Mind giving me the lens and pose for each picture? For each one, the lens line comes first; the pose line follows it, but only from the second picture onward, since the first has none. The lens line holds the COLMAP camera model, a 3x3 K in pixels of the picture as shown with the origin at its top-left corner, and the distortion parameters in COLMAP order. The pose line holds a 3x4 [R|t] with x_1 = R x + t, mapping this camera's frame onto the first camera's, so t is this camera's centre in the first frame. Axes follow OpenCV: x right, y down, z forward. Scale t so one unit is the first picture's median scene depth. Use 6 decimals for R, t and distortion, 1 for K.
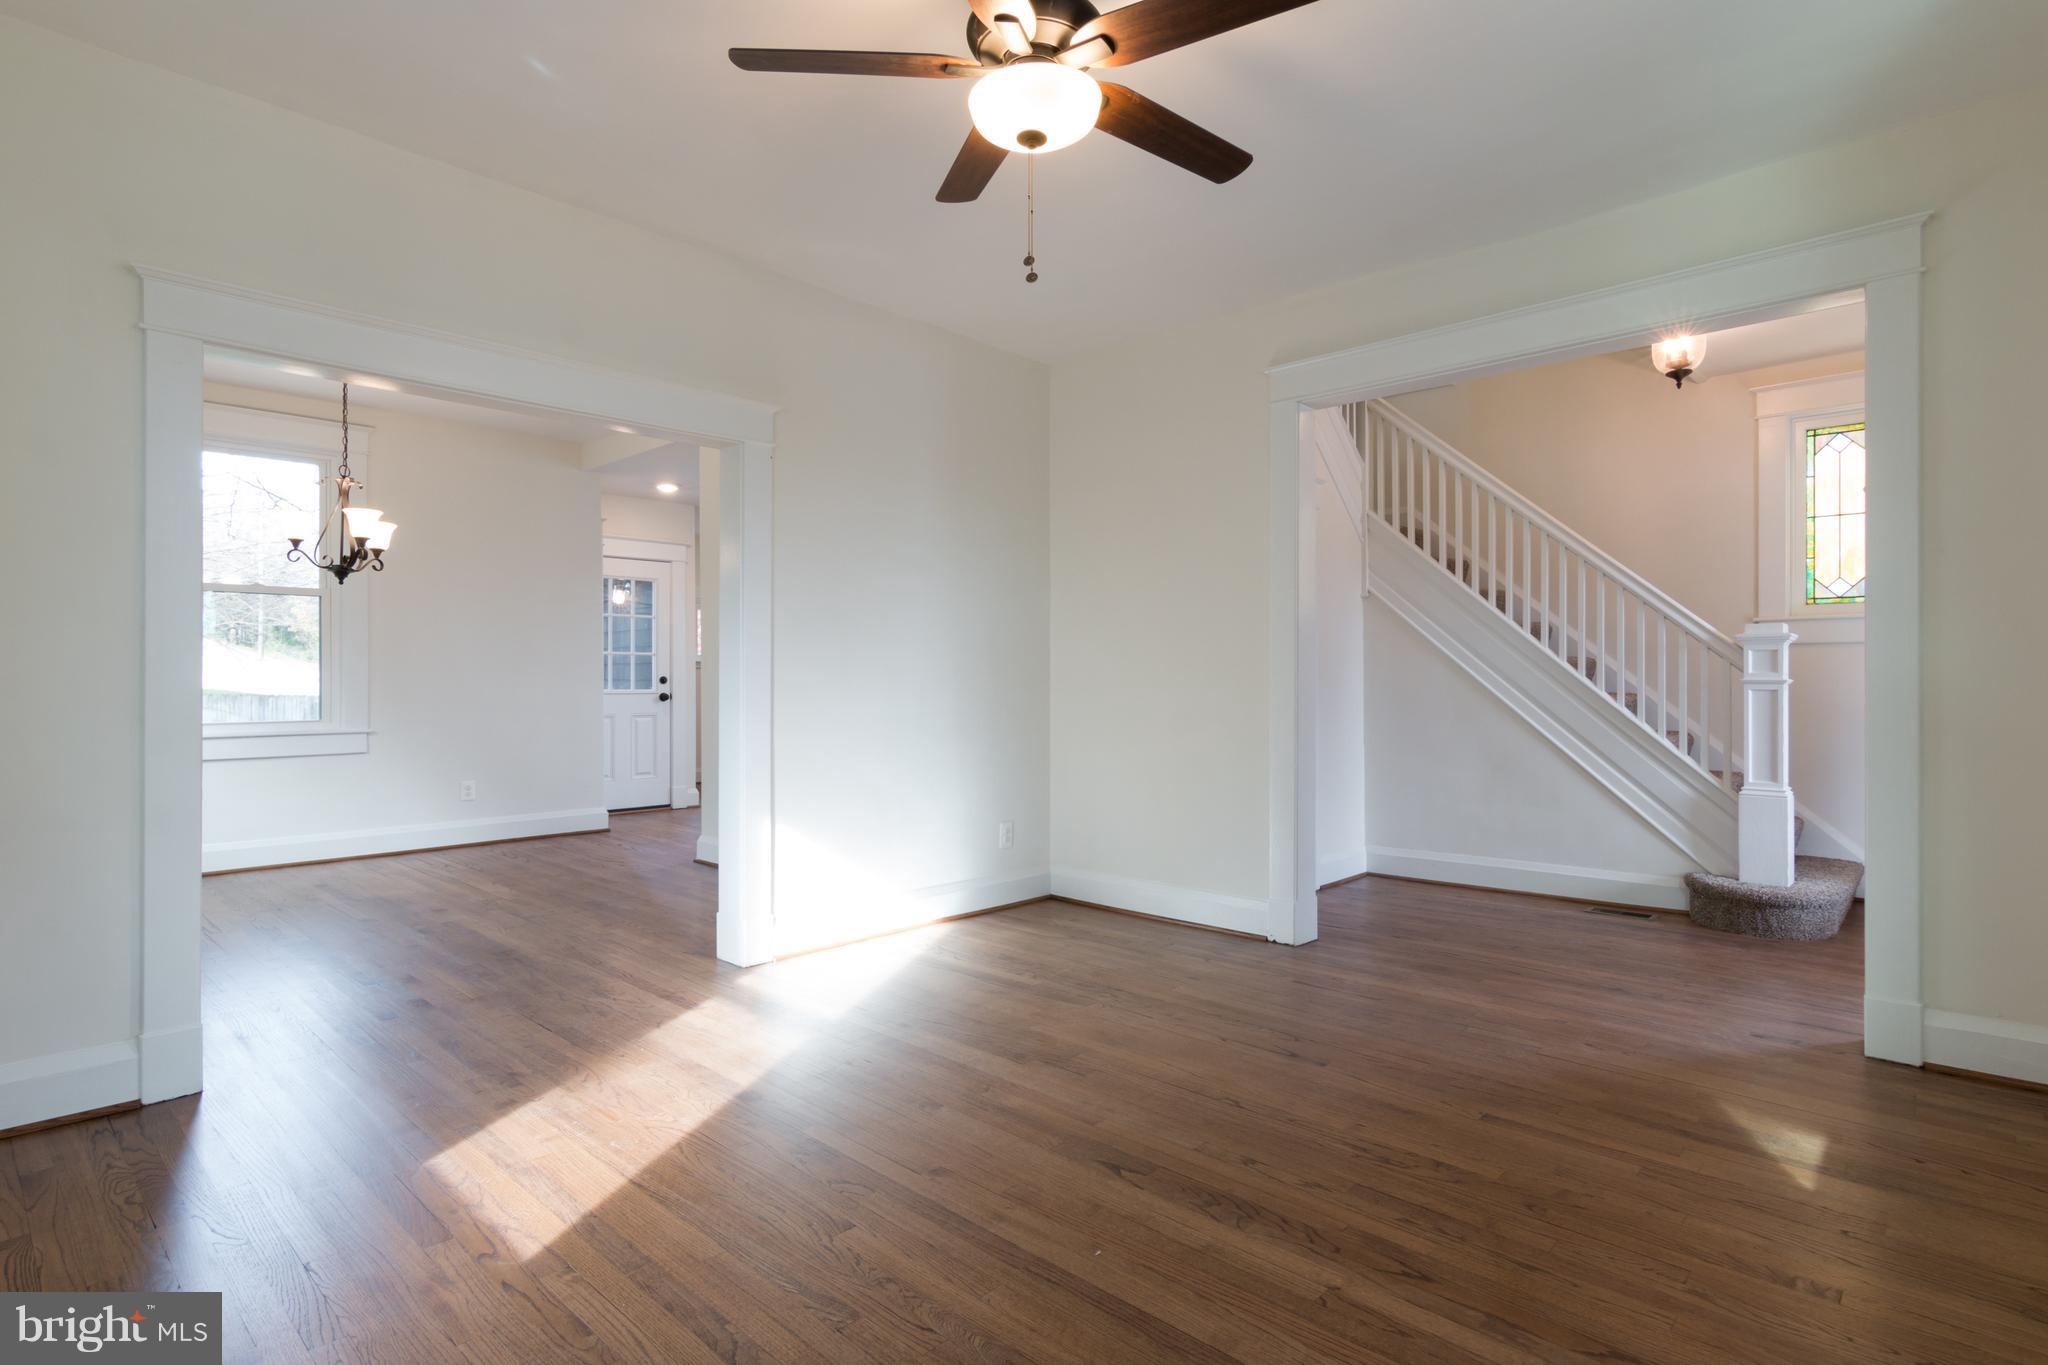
lens RADIAL K [[1069.1, 0, 1066.5], [0, 1069.1, 680.1], [0, 0, 1]] dist [0.004254, 0.001464]
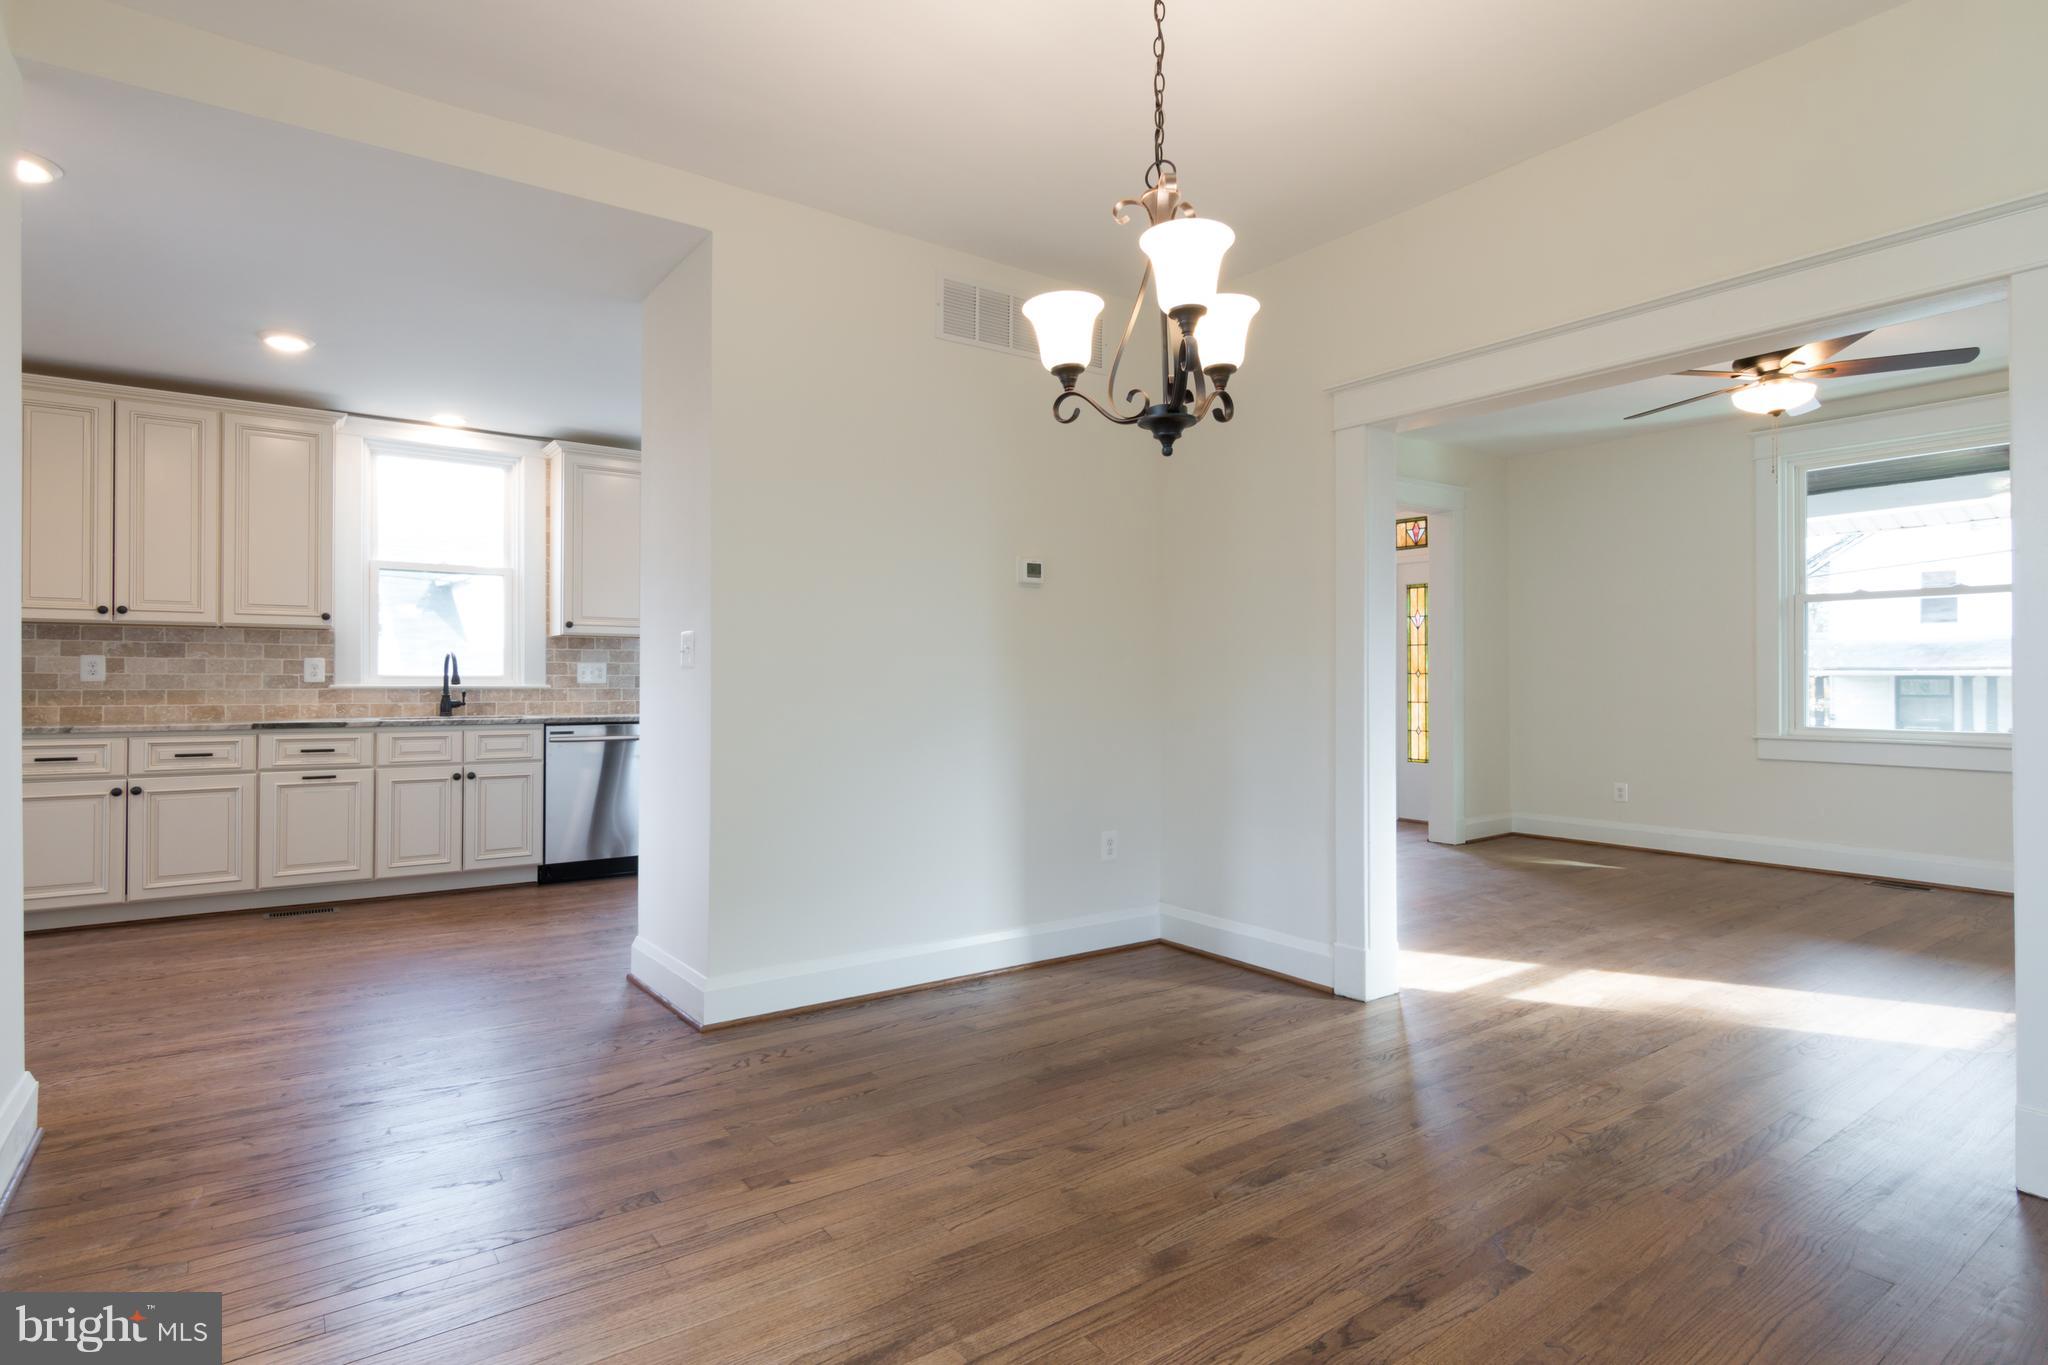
lens RADIAL K [[1014.7, 0, 1035.3], [0, 1014.7, 674.0], [0, 0, 1]] dist [0.012330, -0.005938]
pose [[0.201759, 0.004557, 0.979425, -1.058045], [0.004793, 0.999973, -0.005640, -0.003692], [-0.979423, 0.005832, 0.201732, 0.970120]]
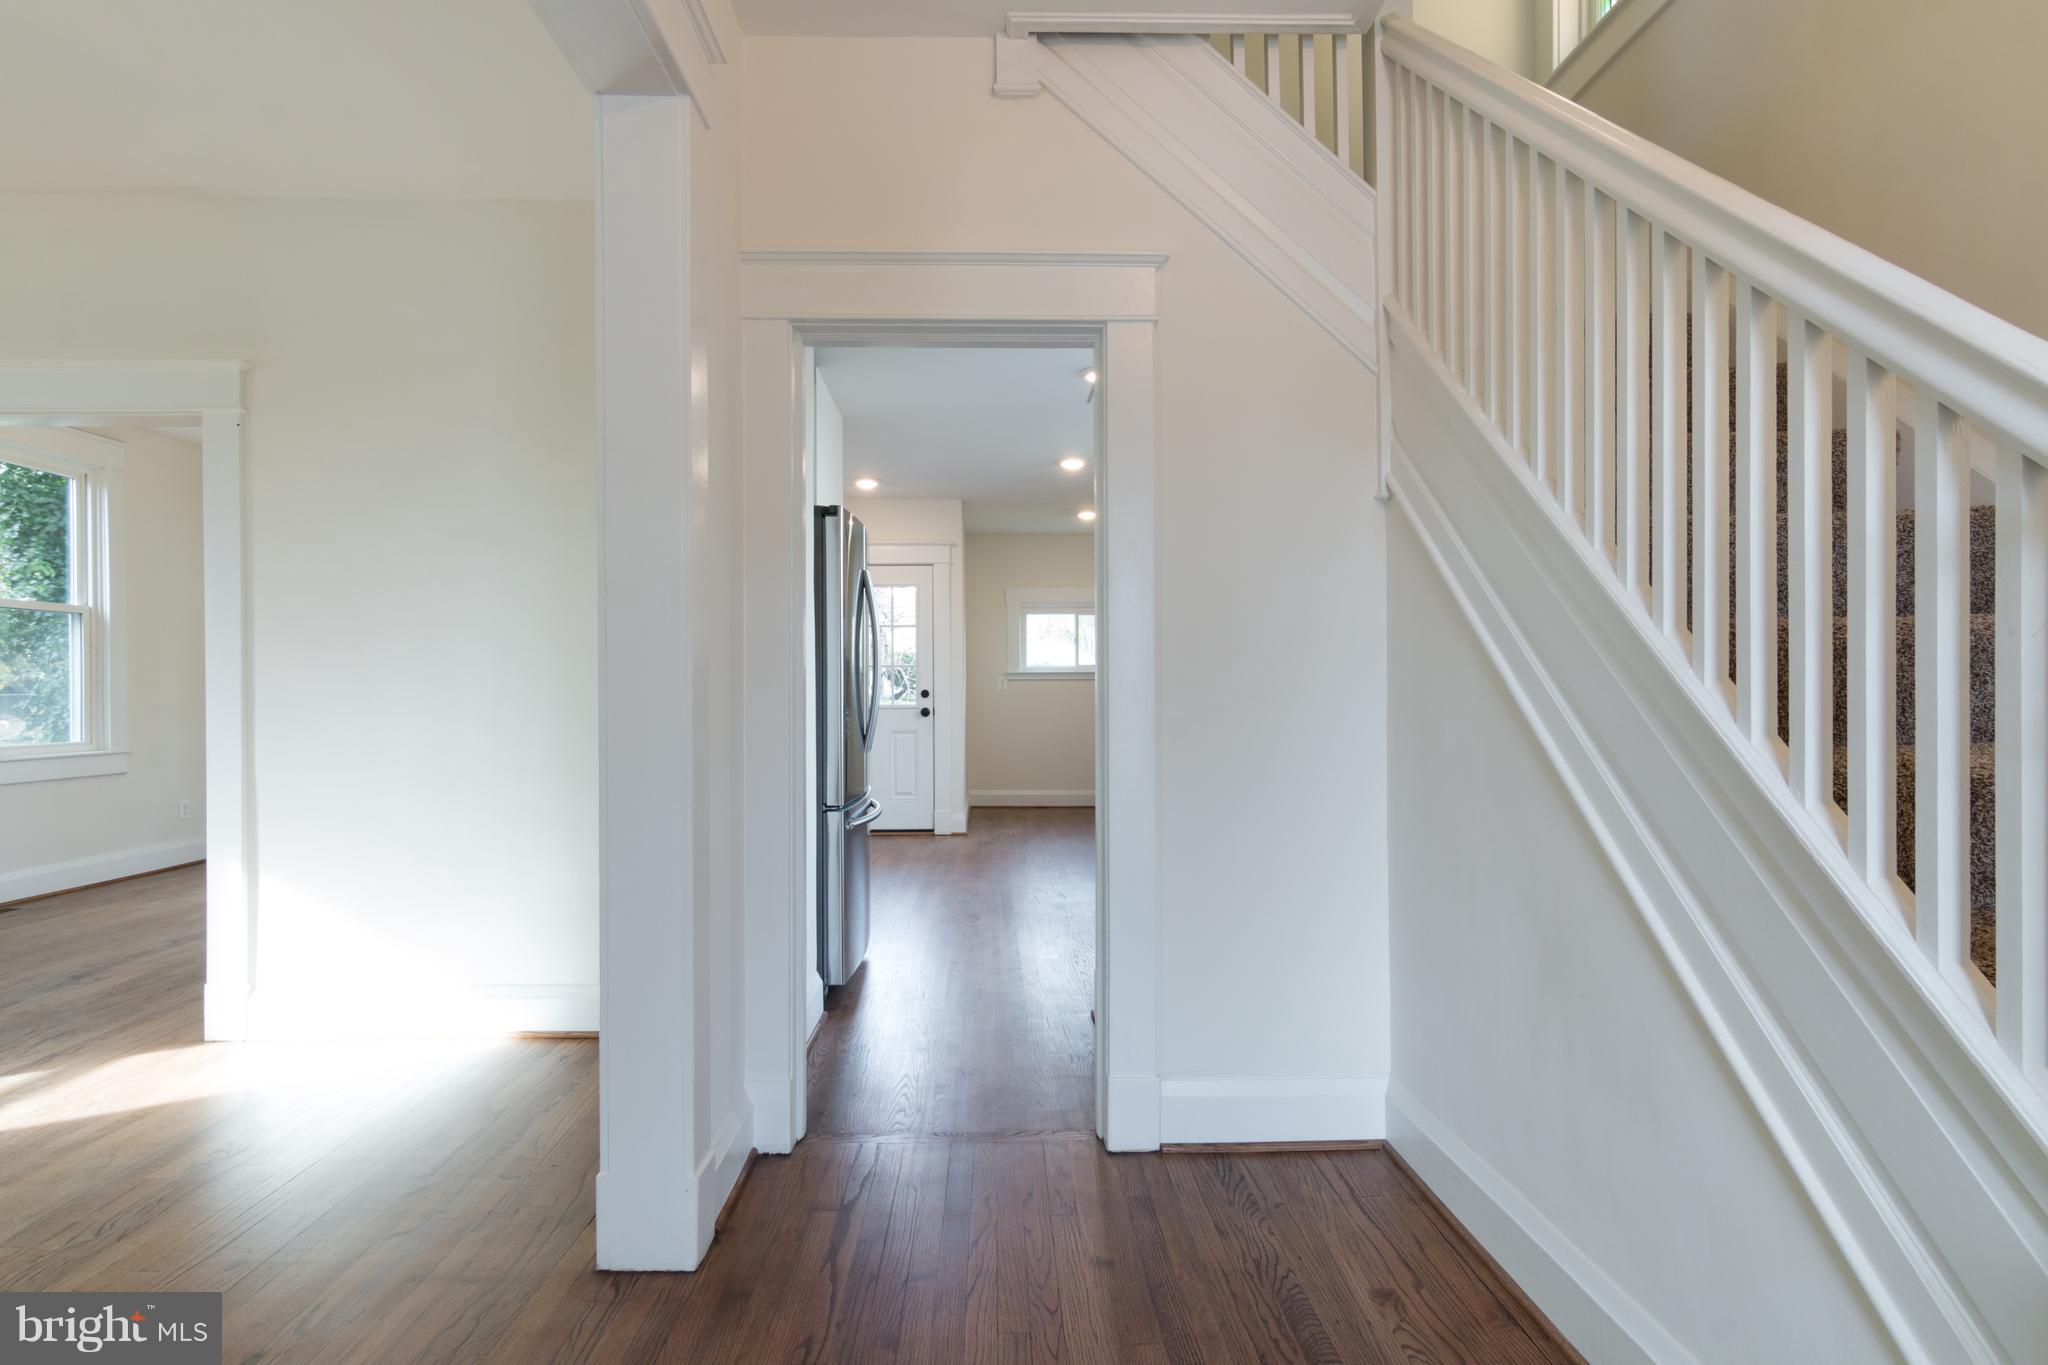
lens RADIAL K [[1079.7, 0, 1014.9], [0, 1079.7, 686.1], [0, 0, 1]] dist [0.002781, 0.000203]
pose [[0.677872, -0.005065, -0.735163, 0.642098], [0.001929, 0.999985, -0.005111, -0.002931], [0.735177, 0.002047, 0.677872, 0.767851]]
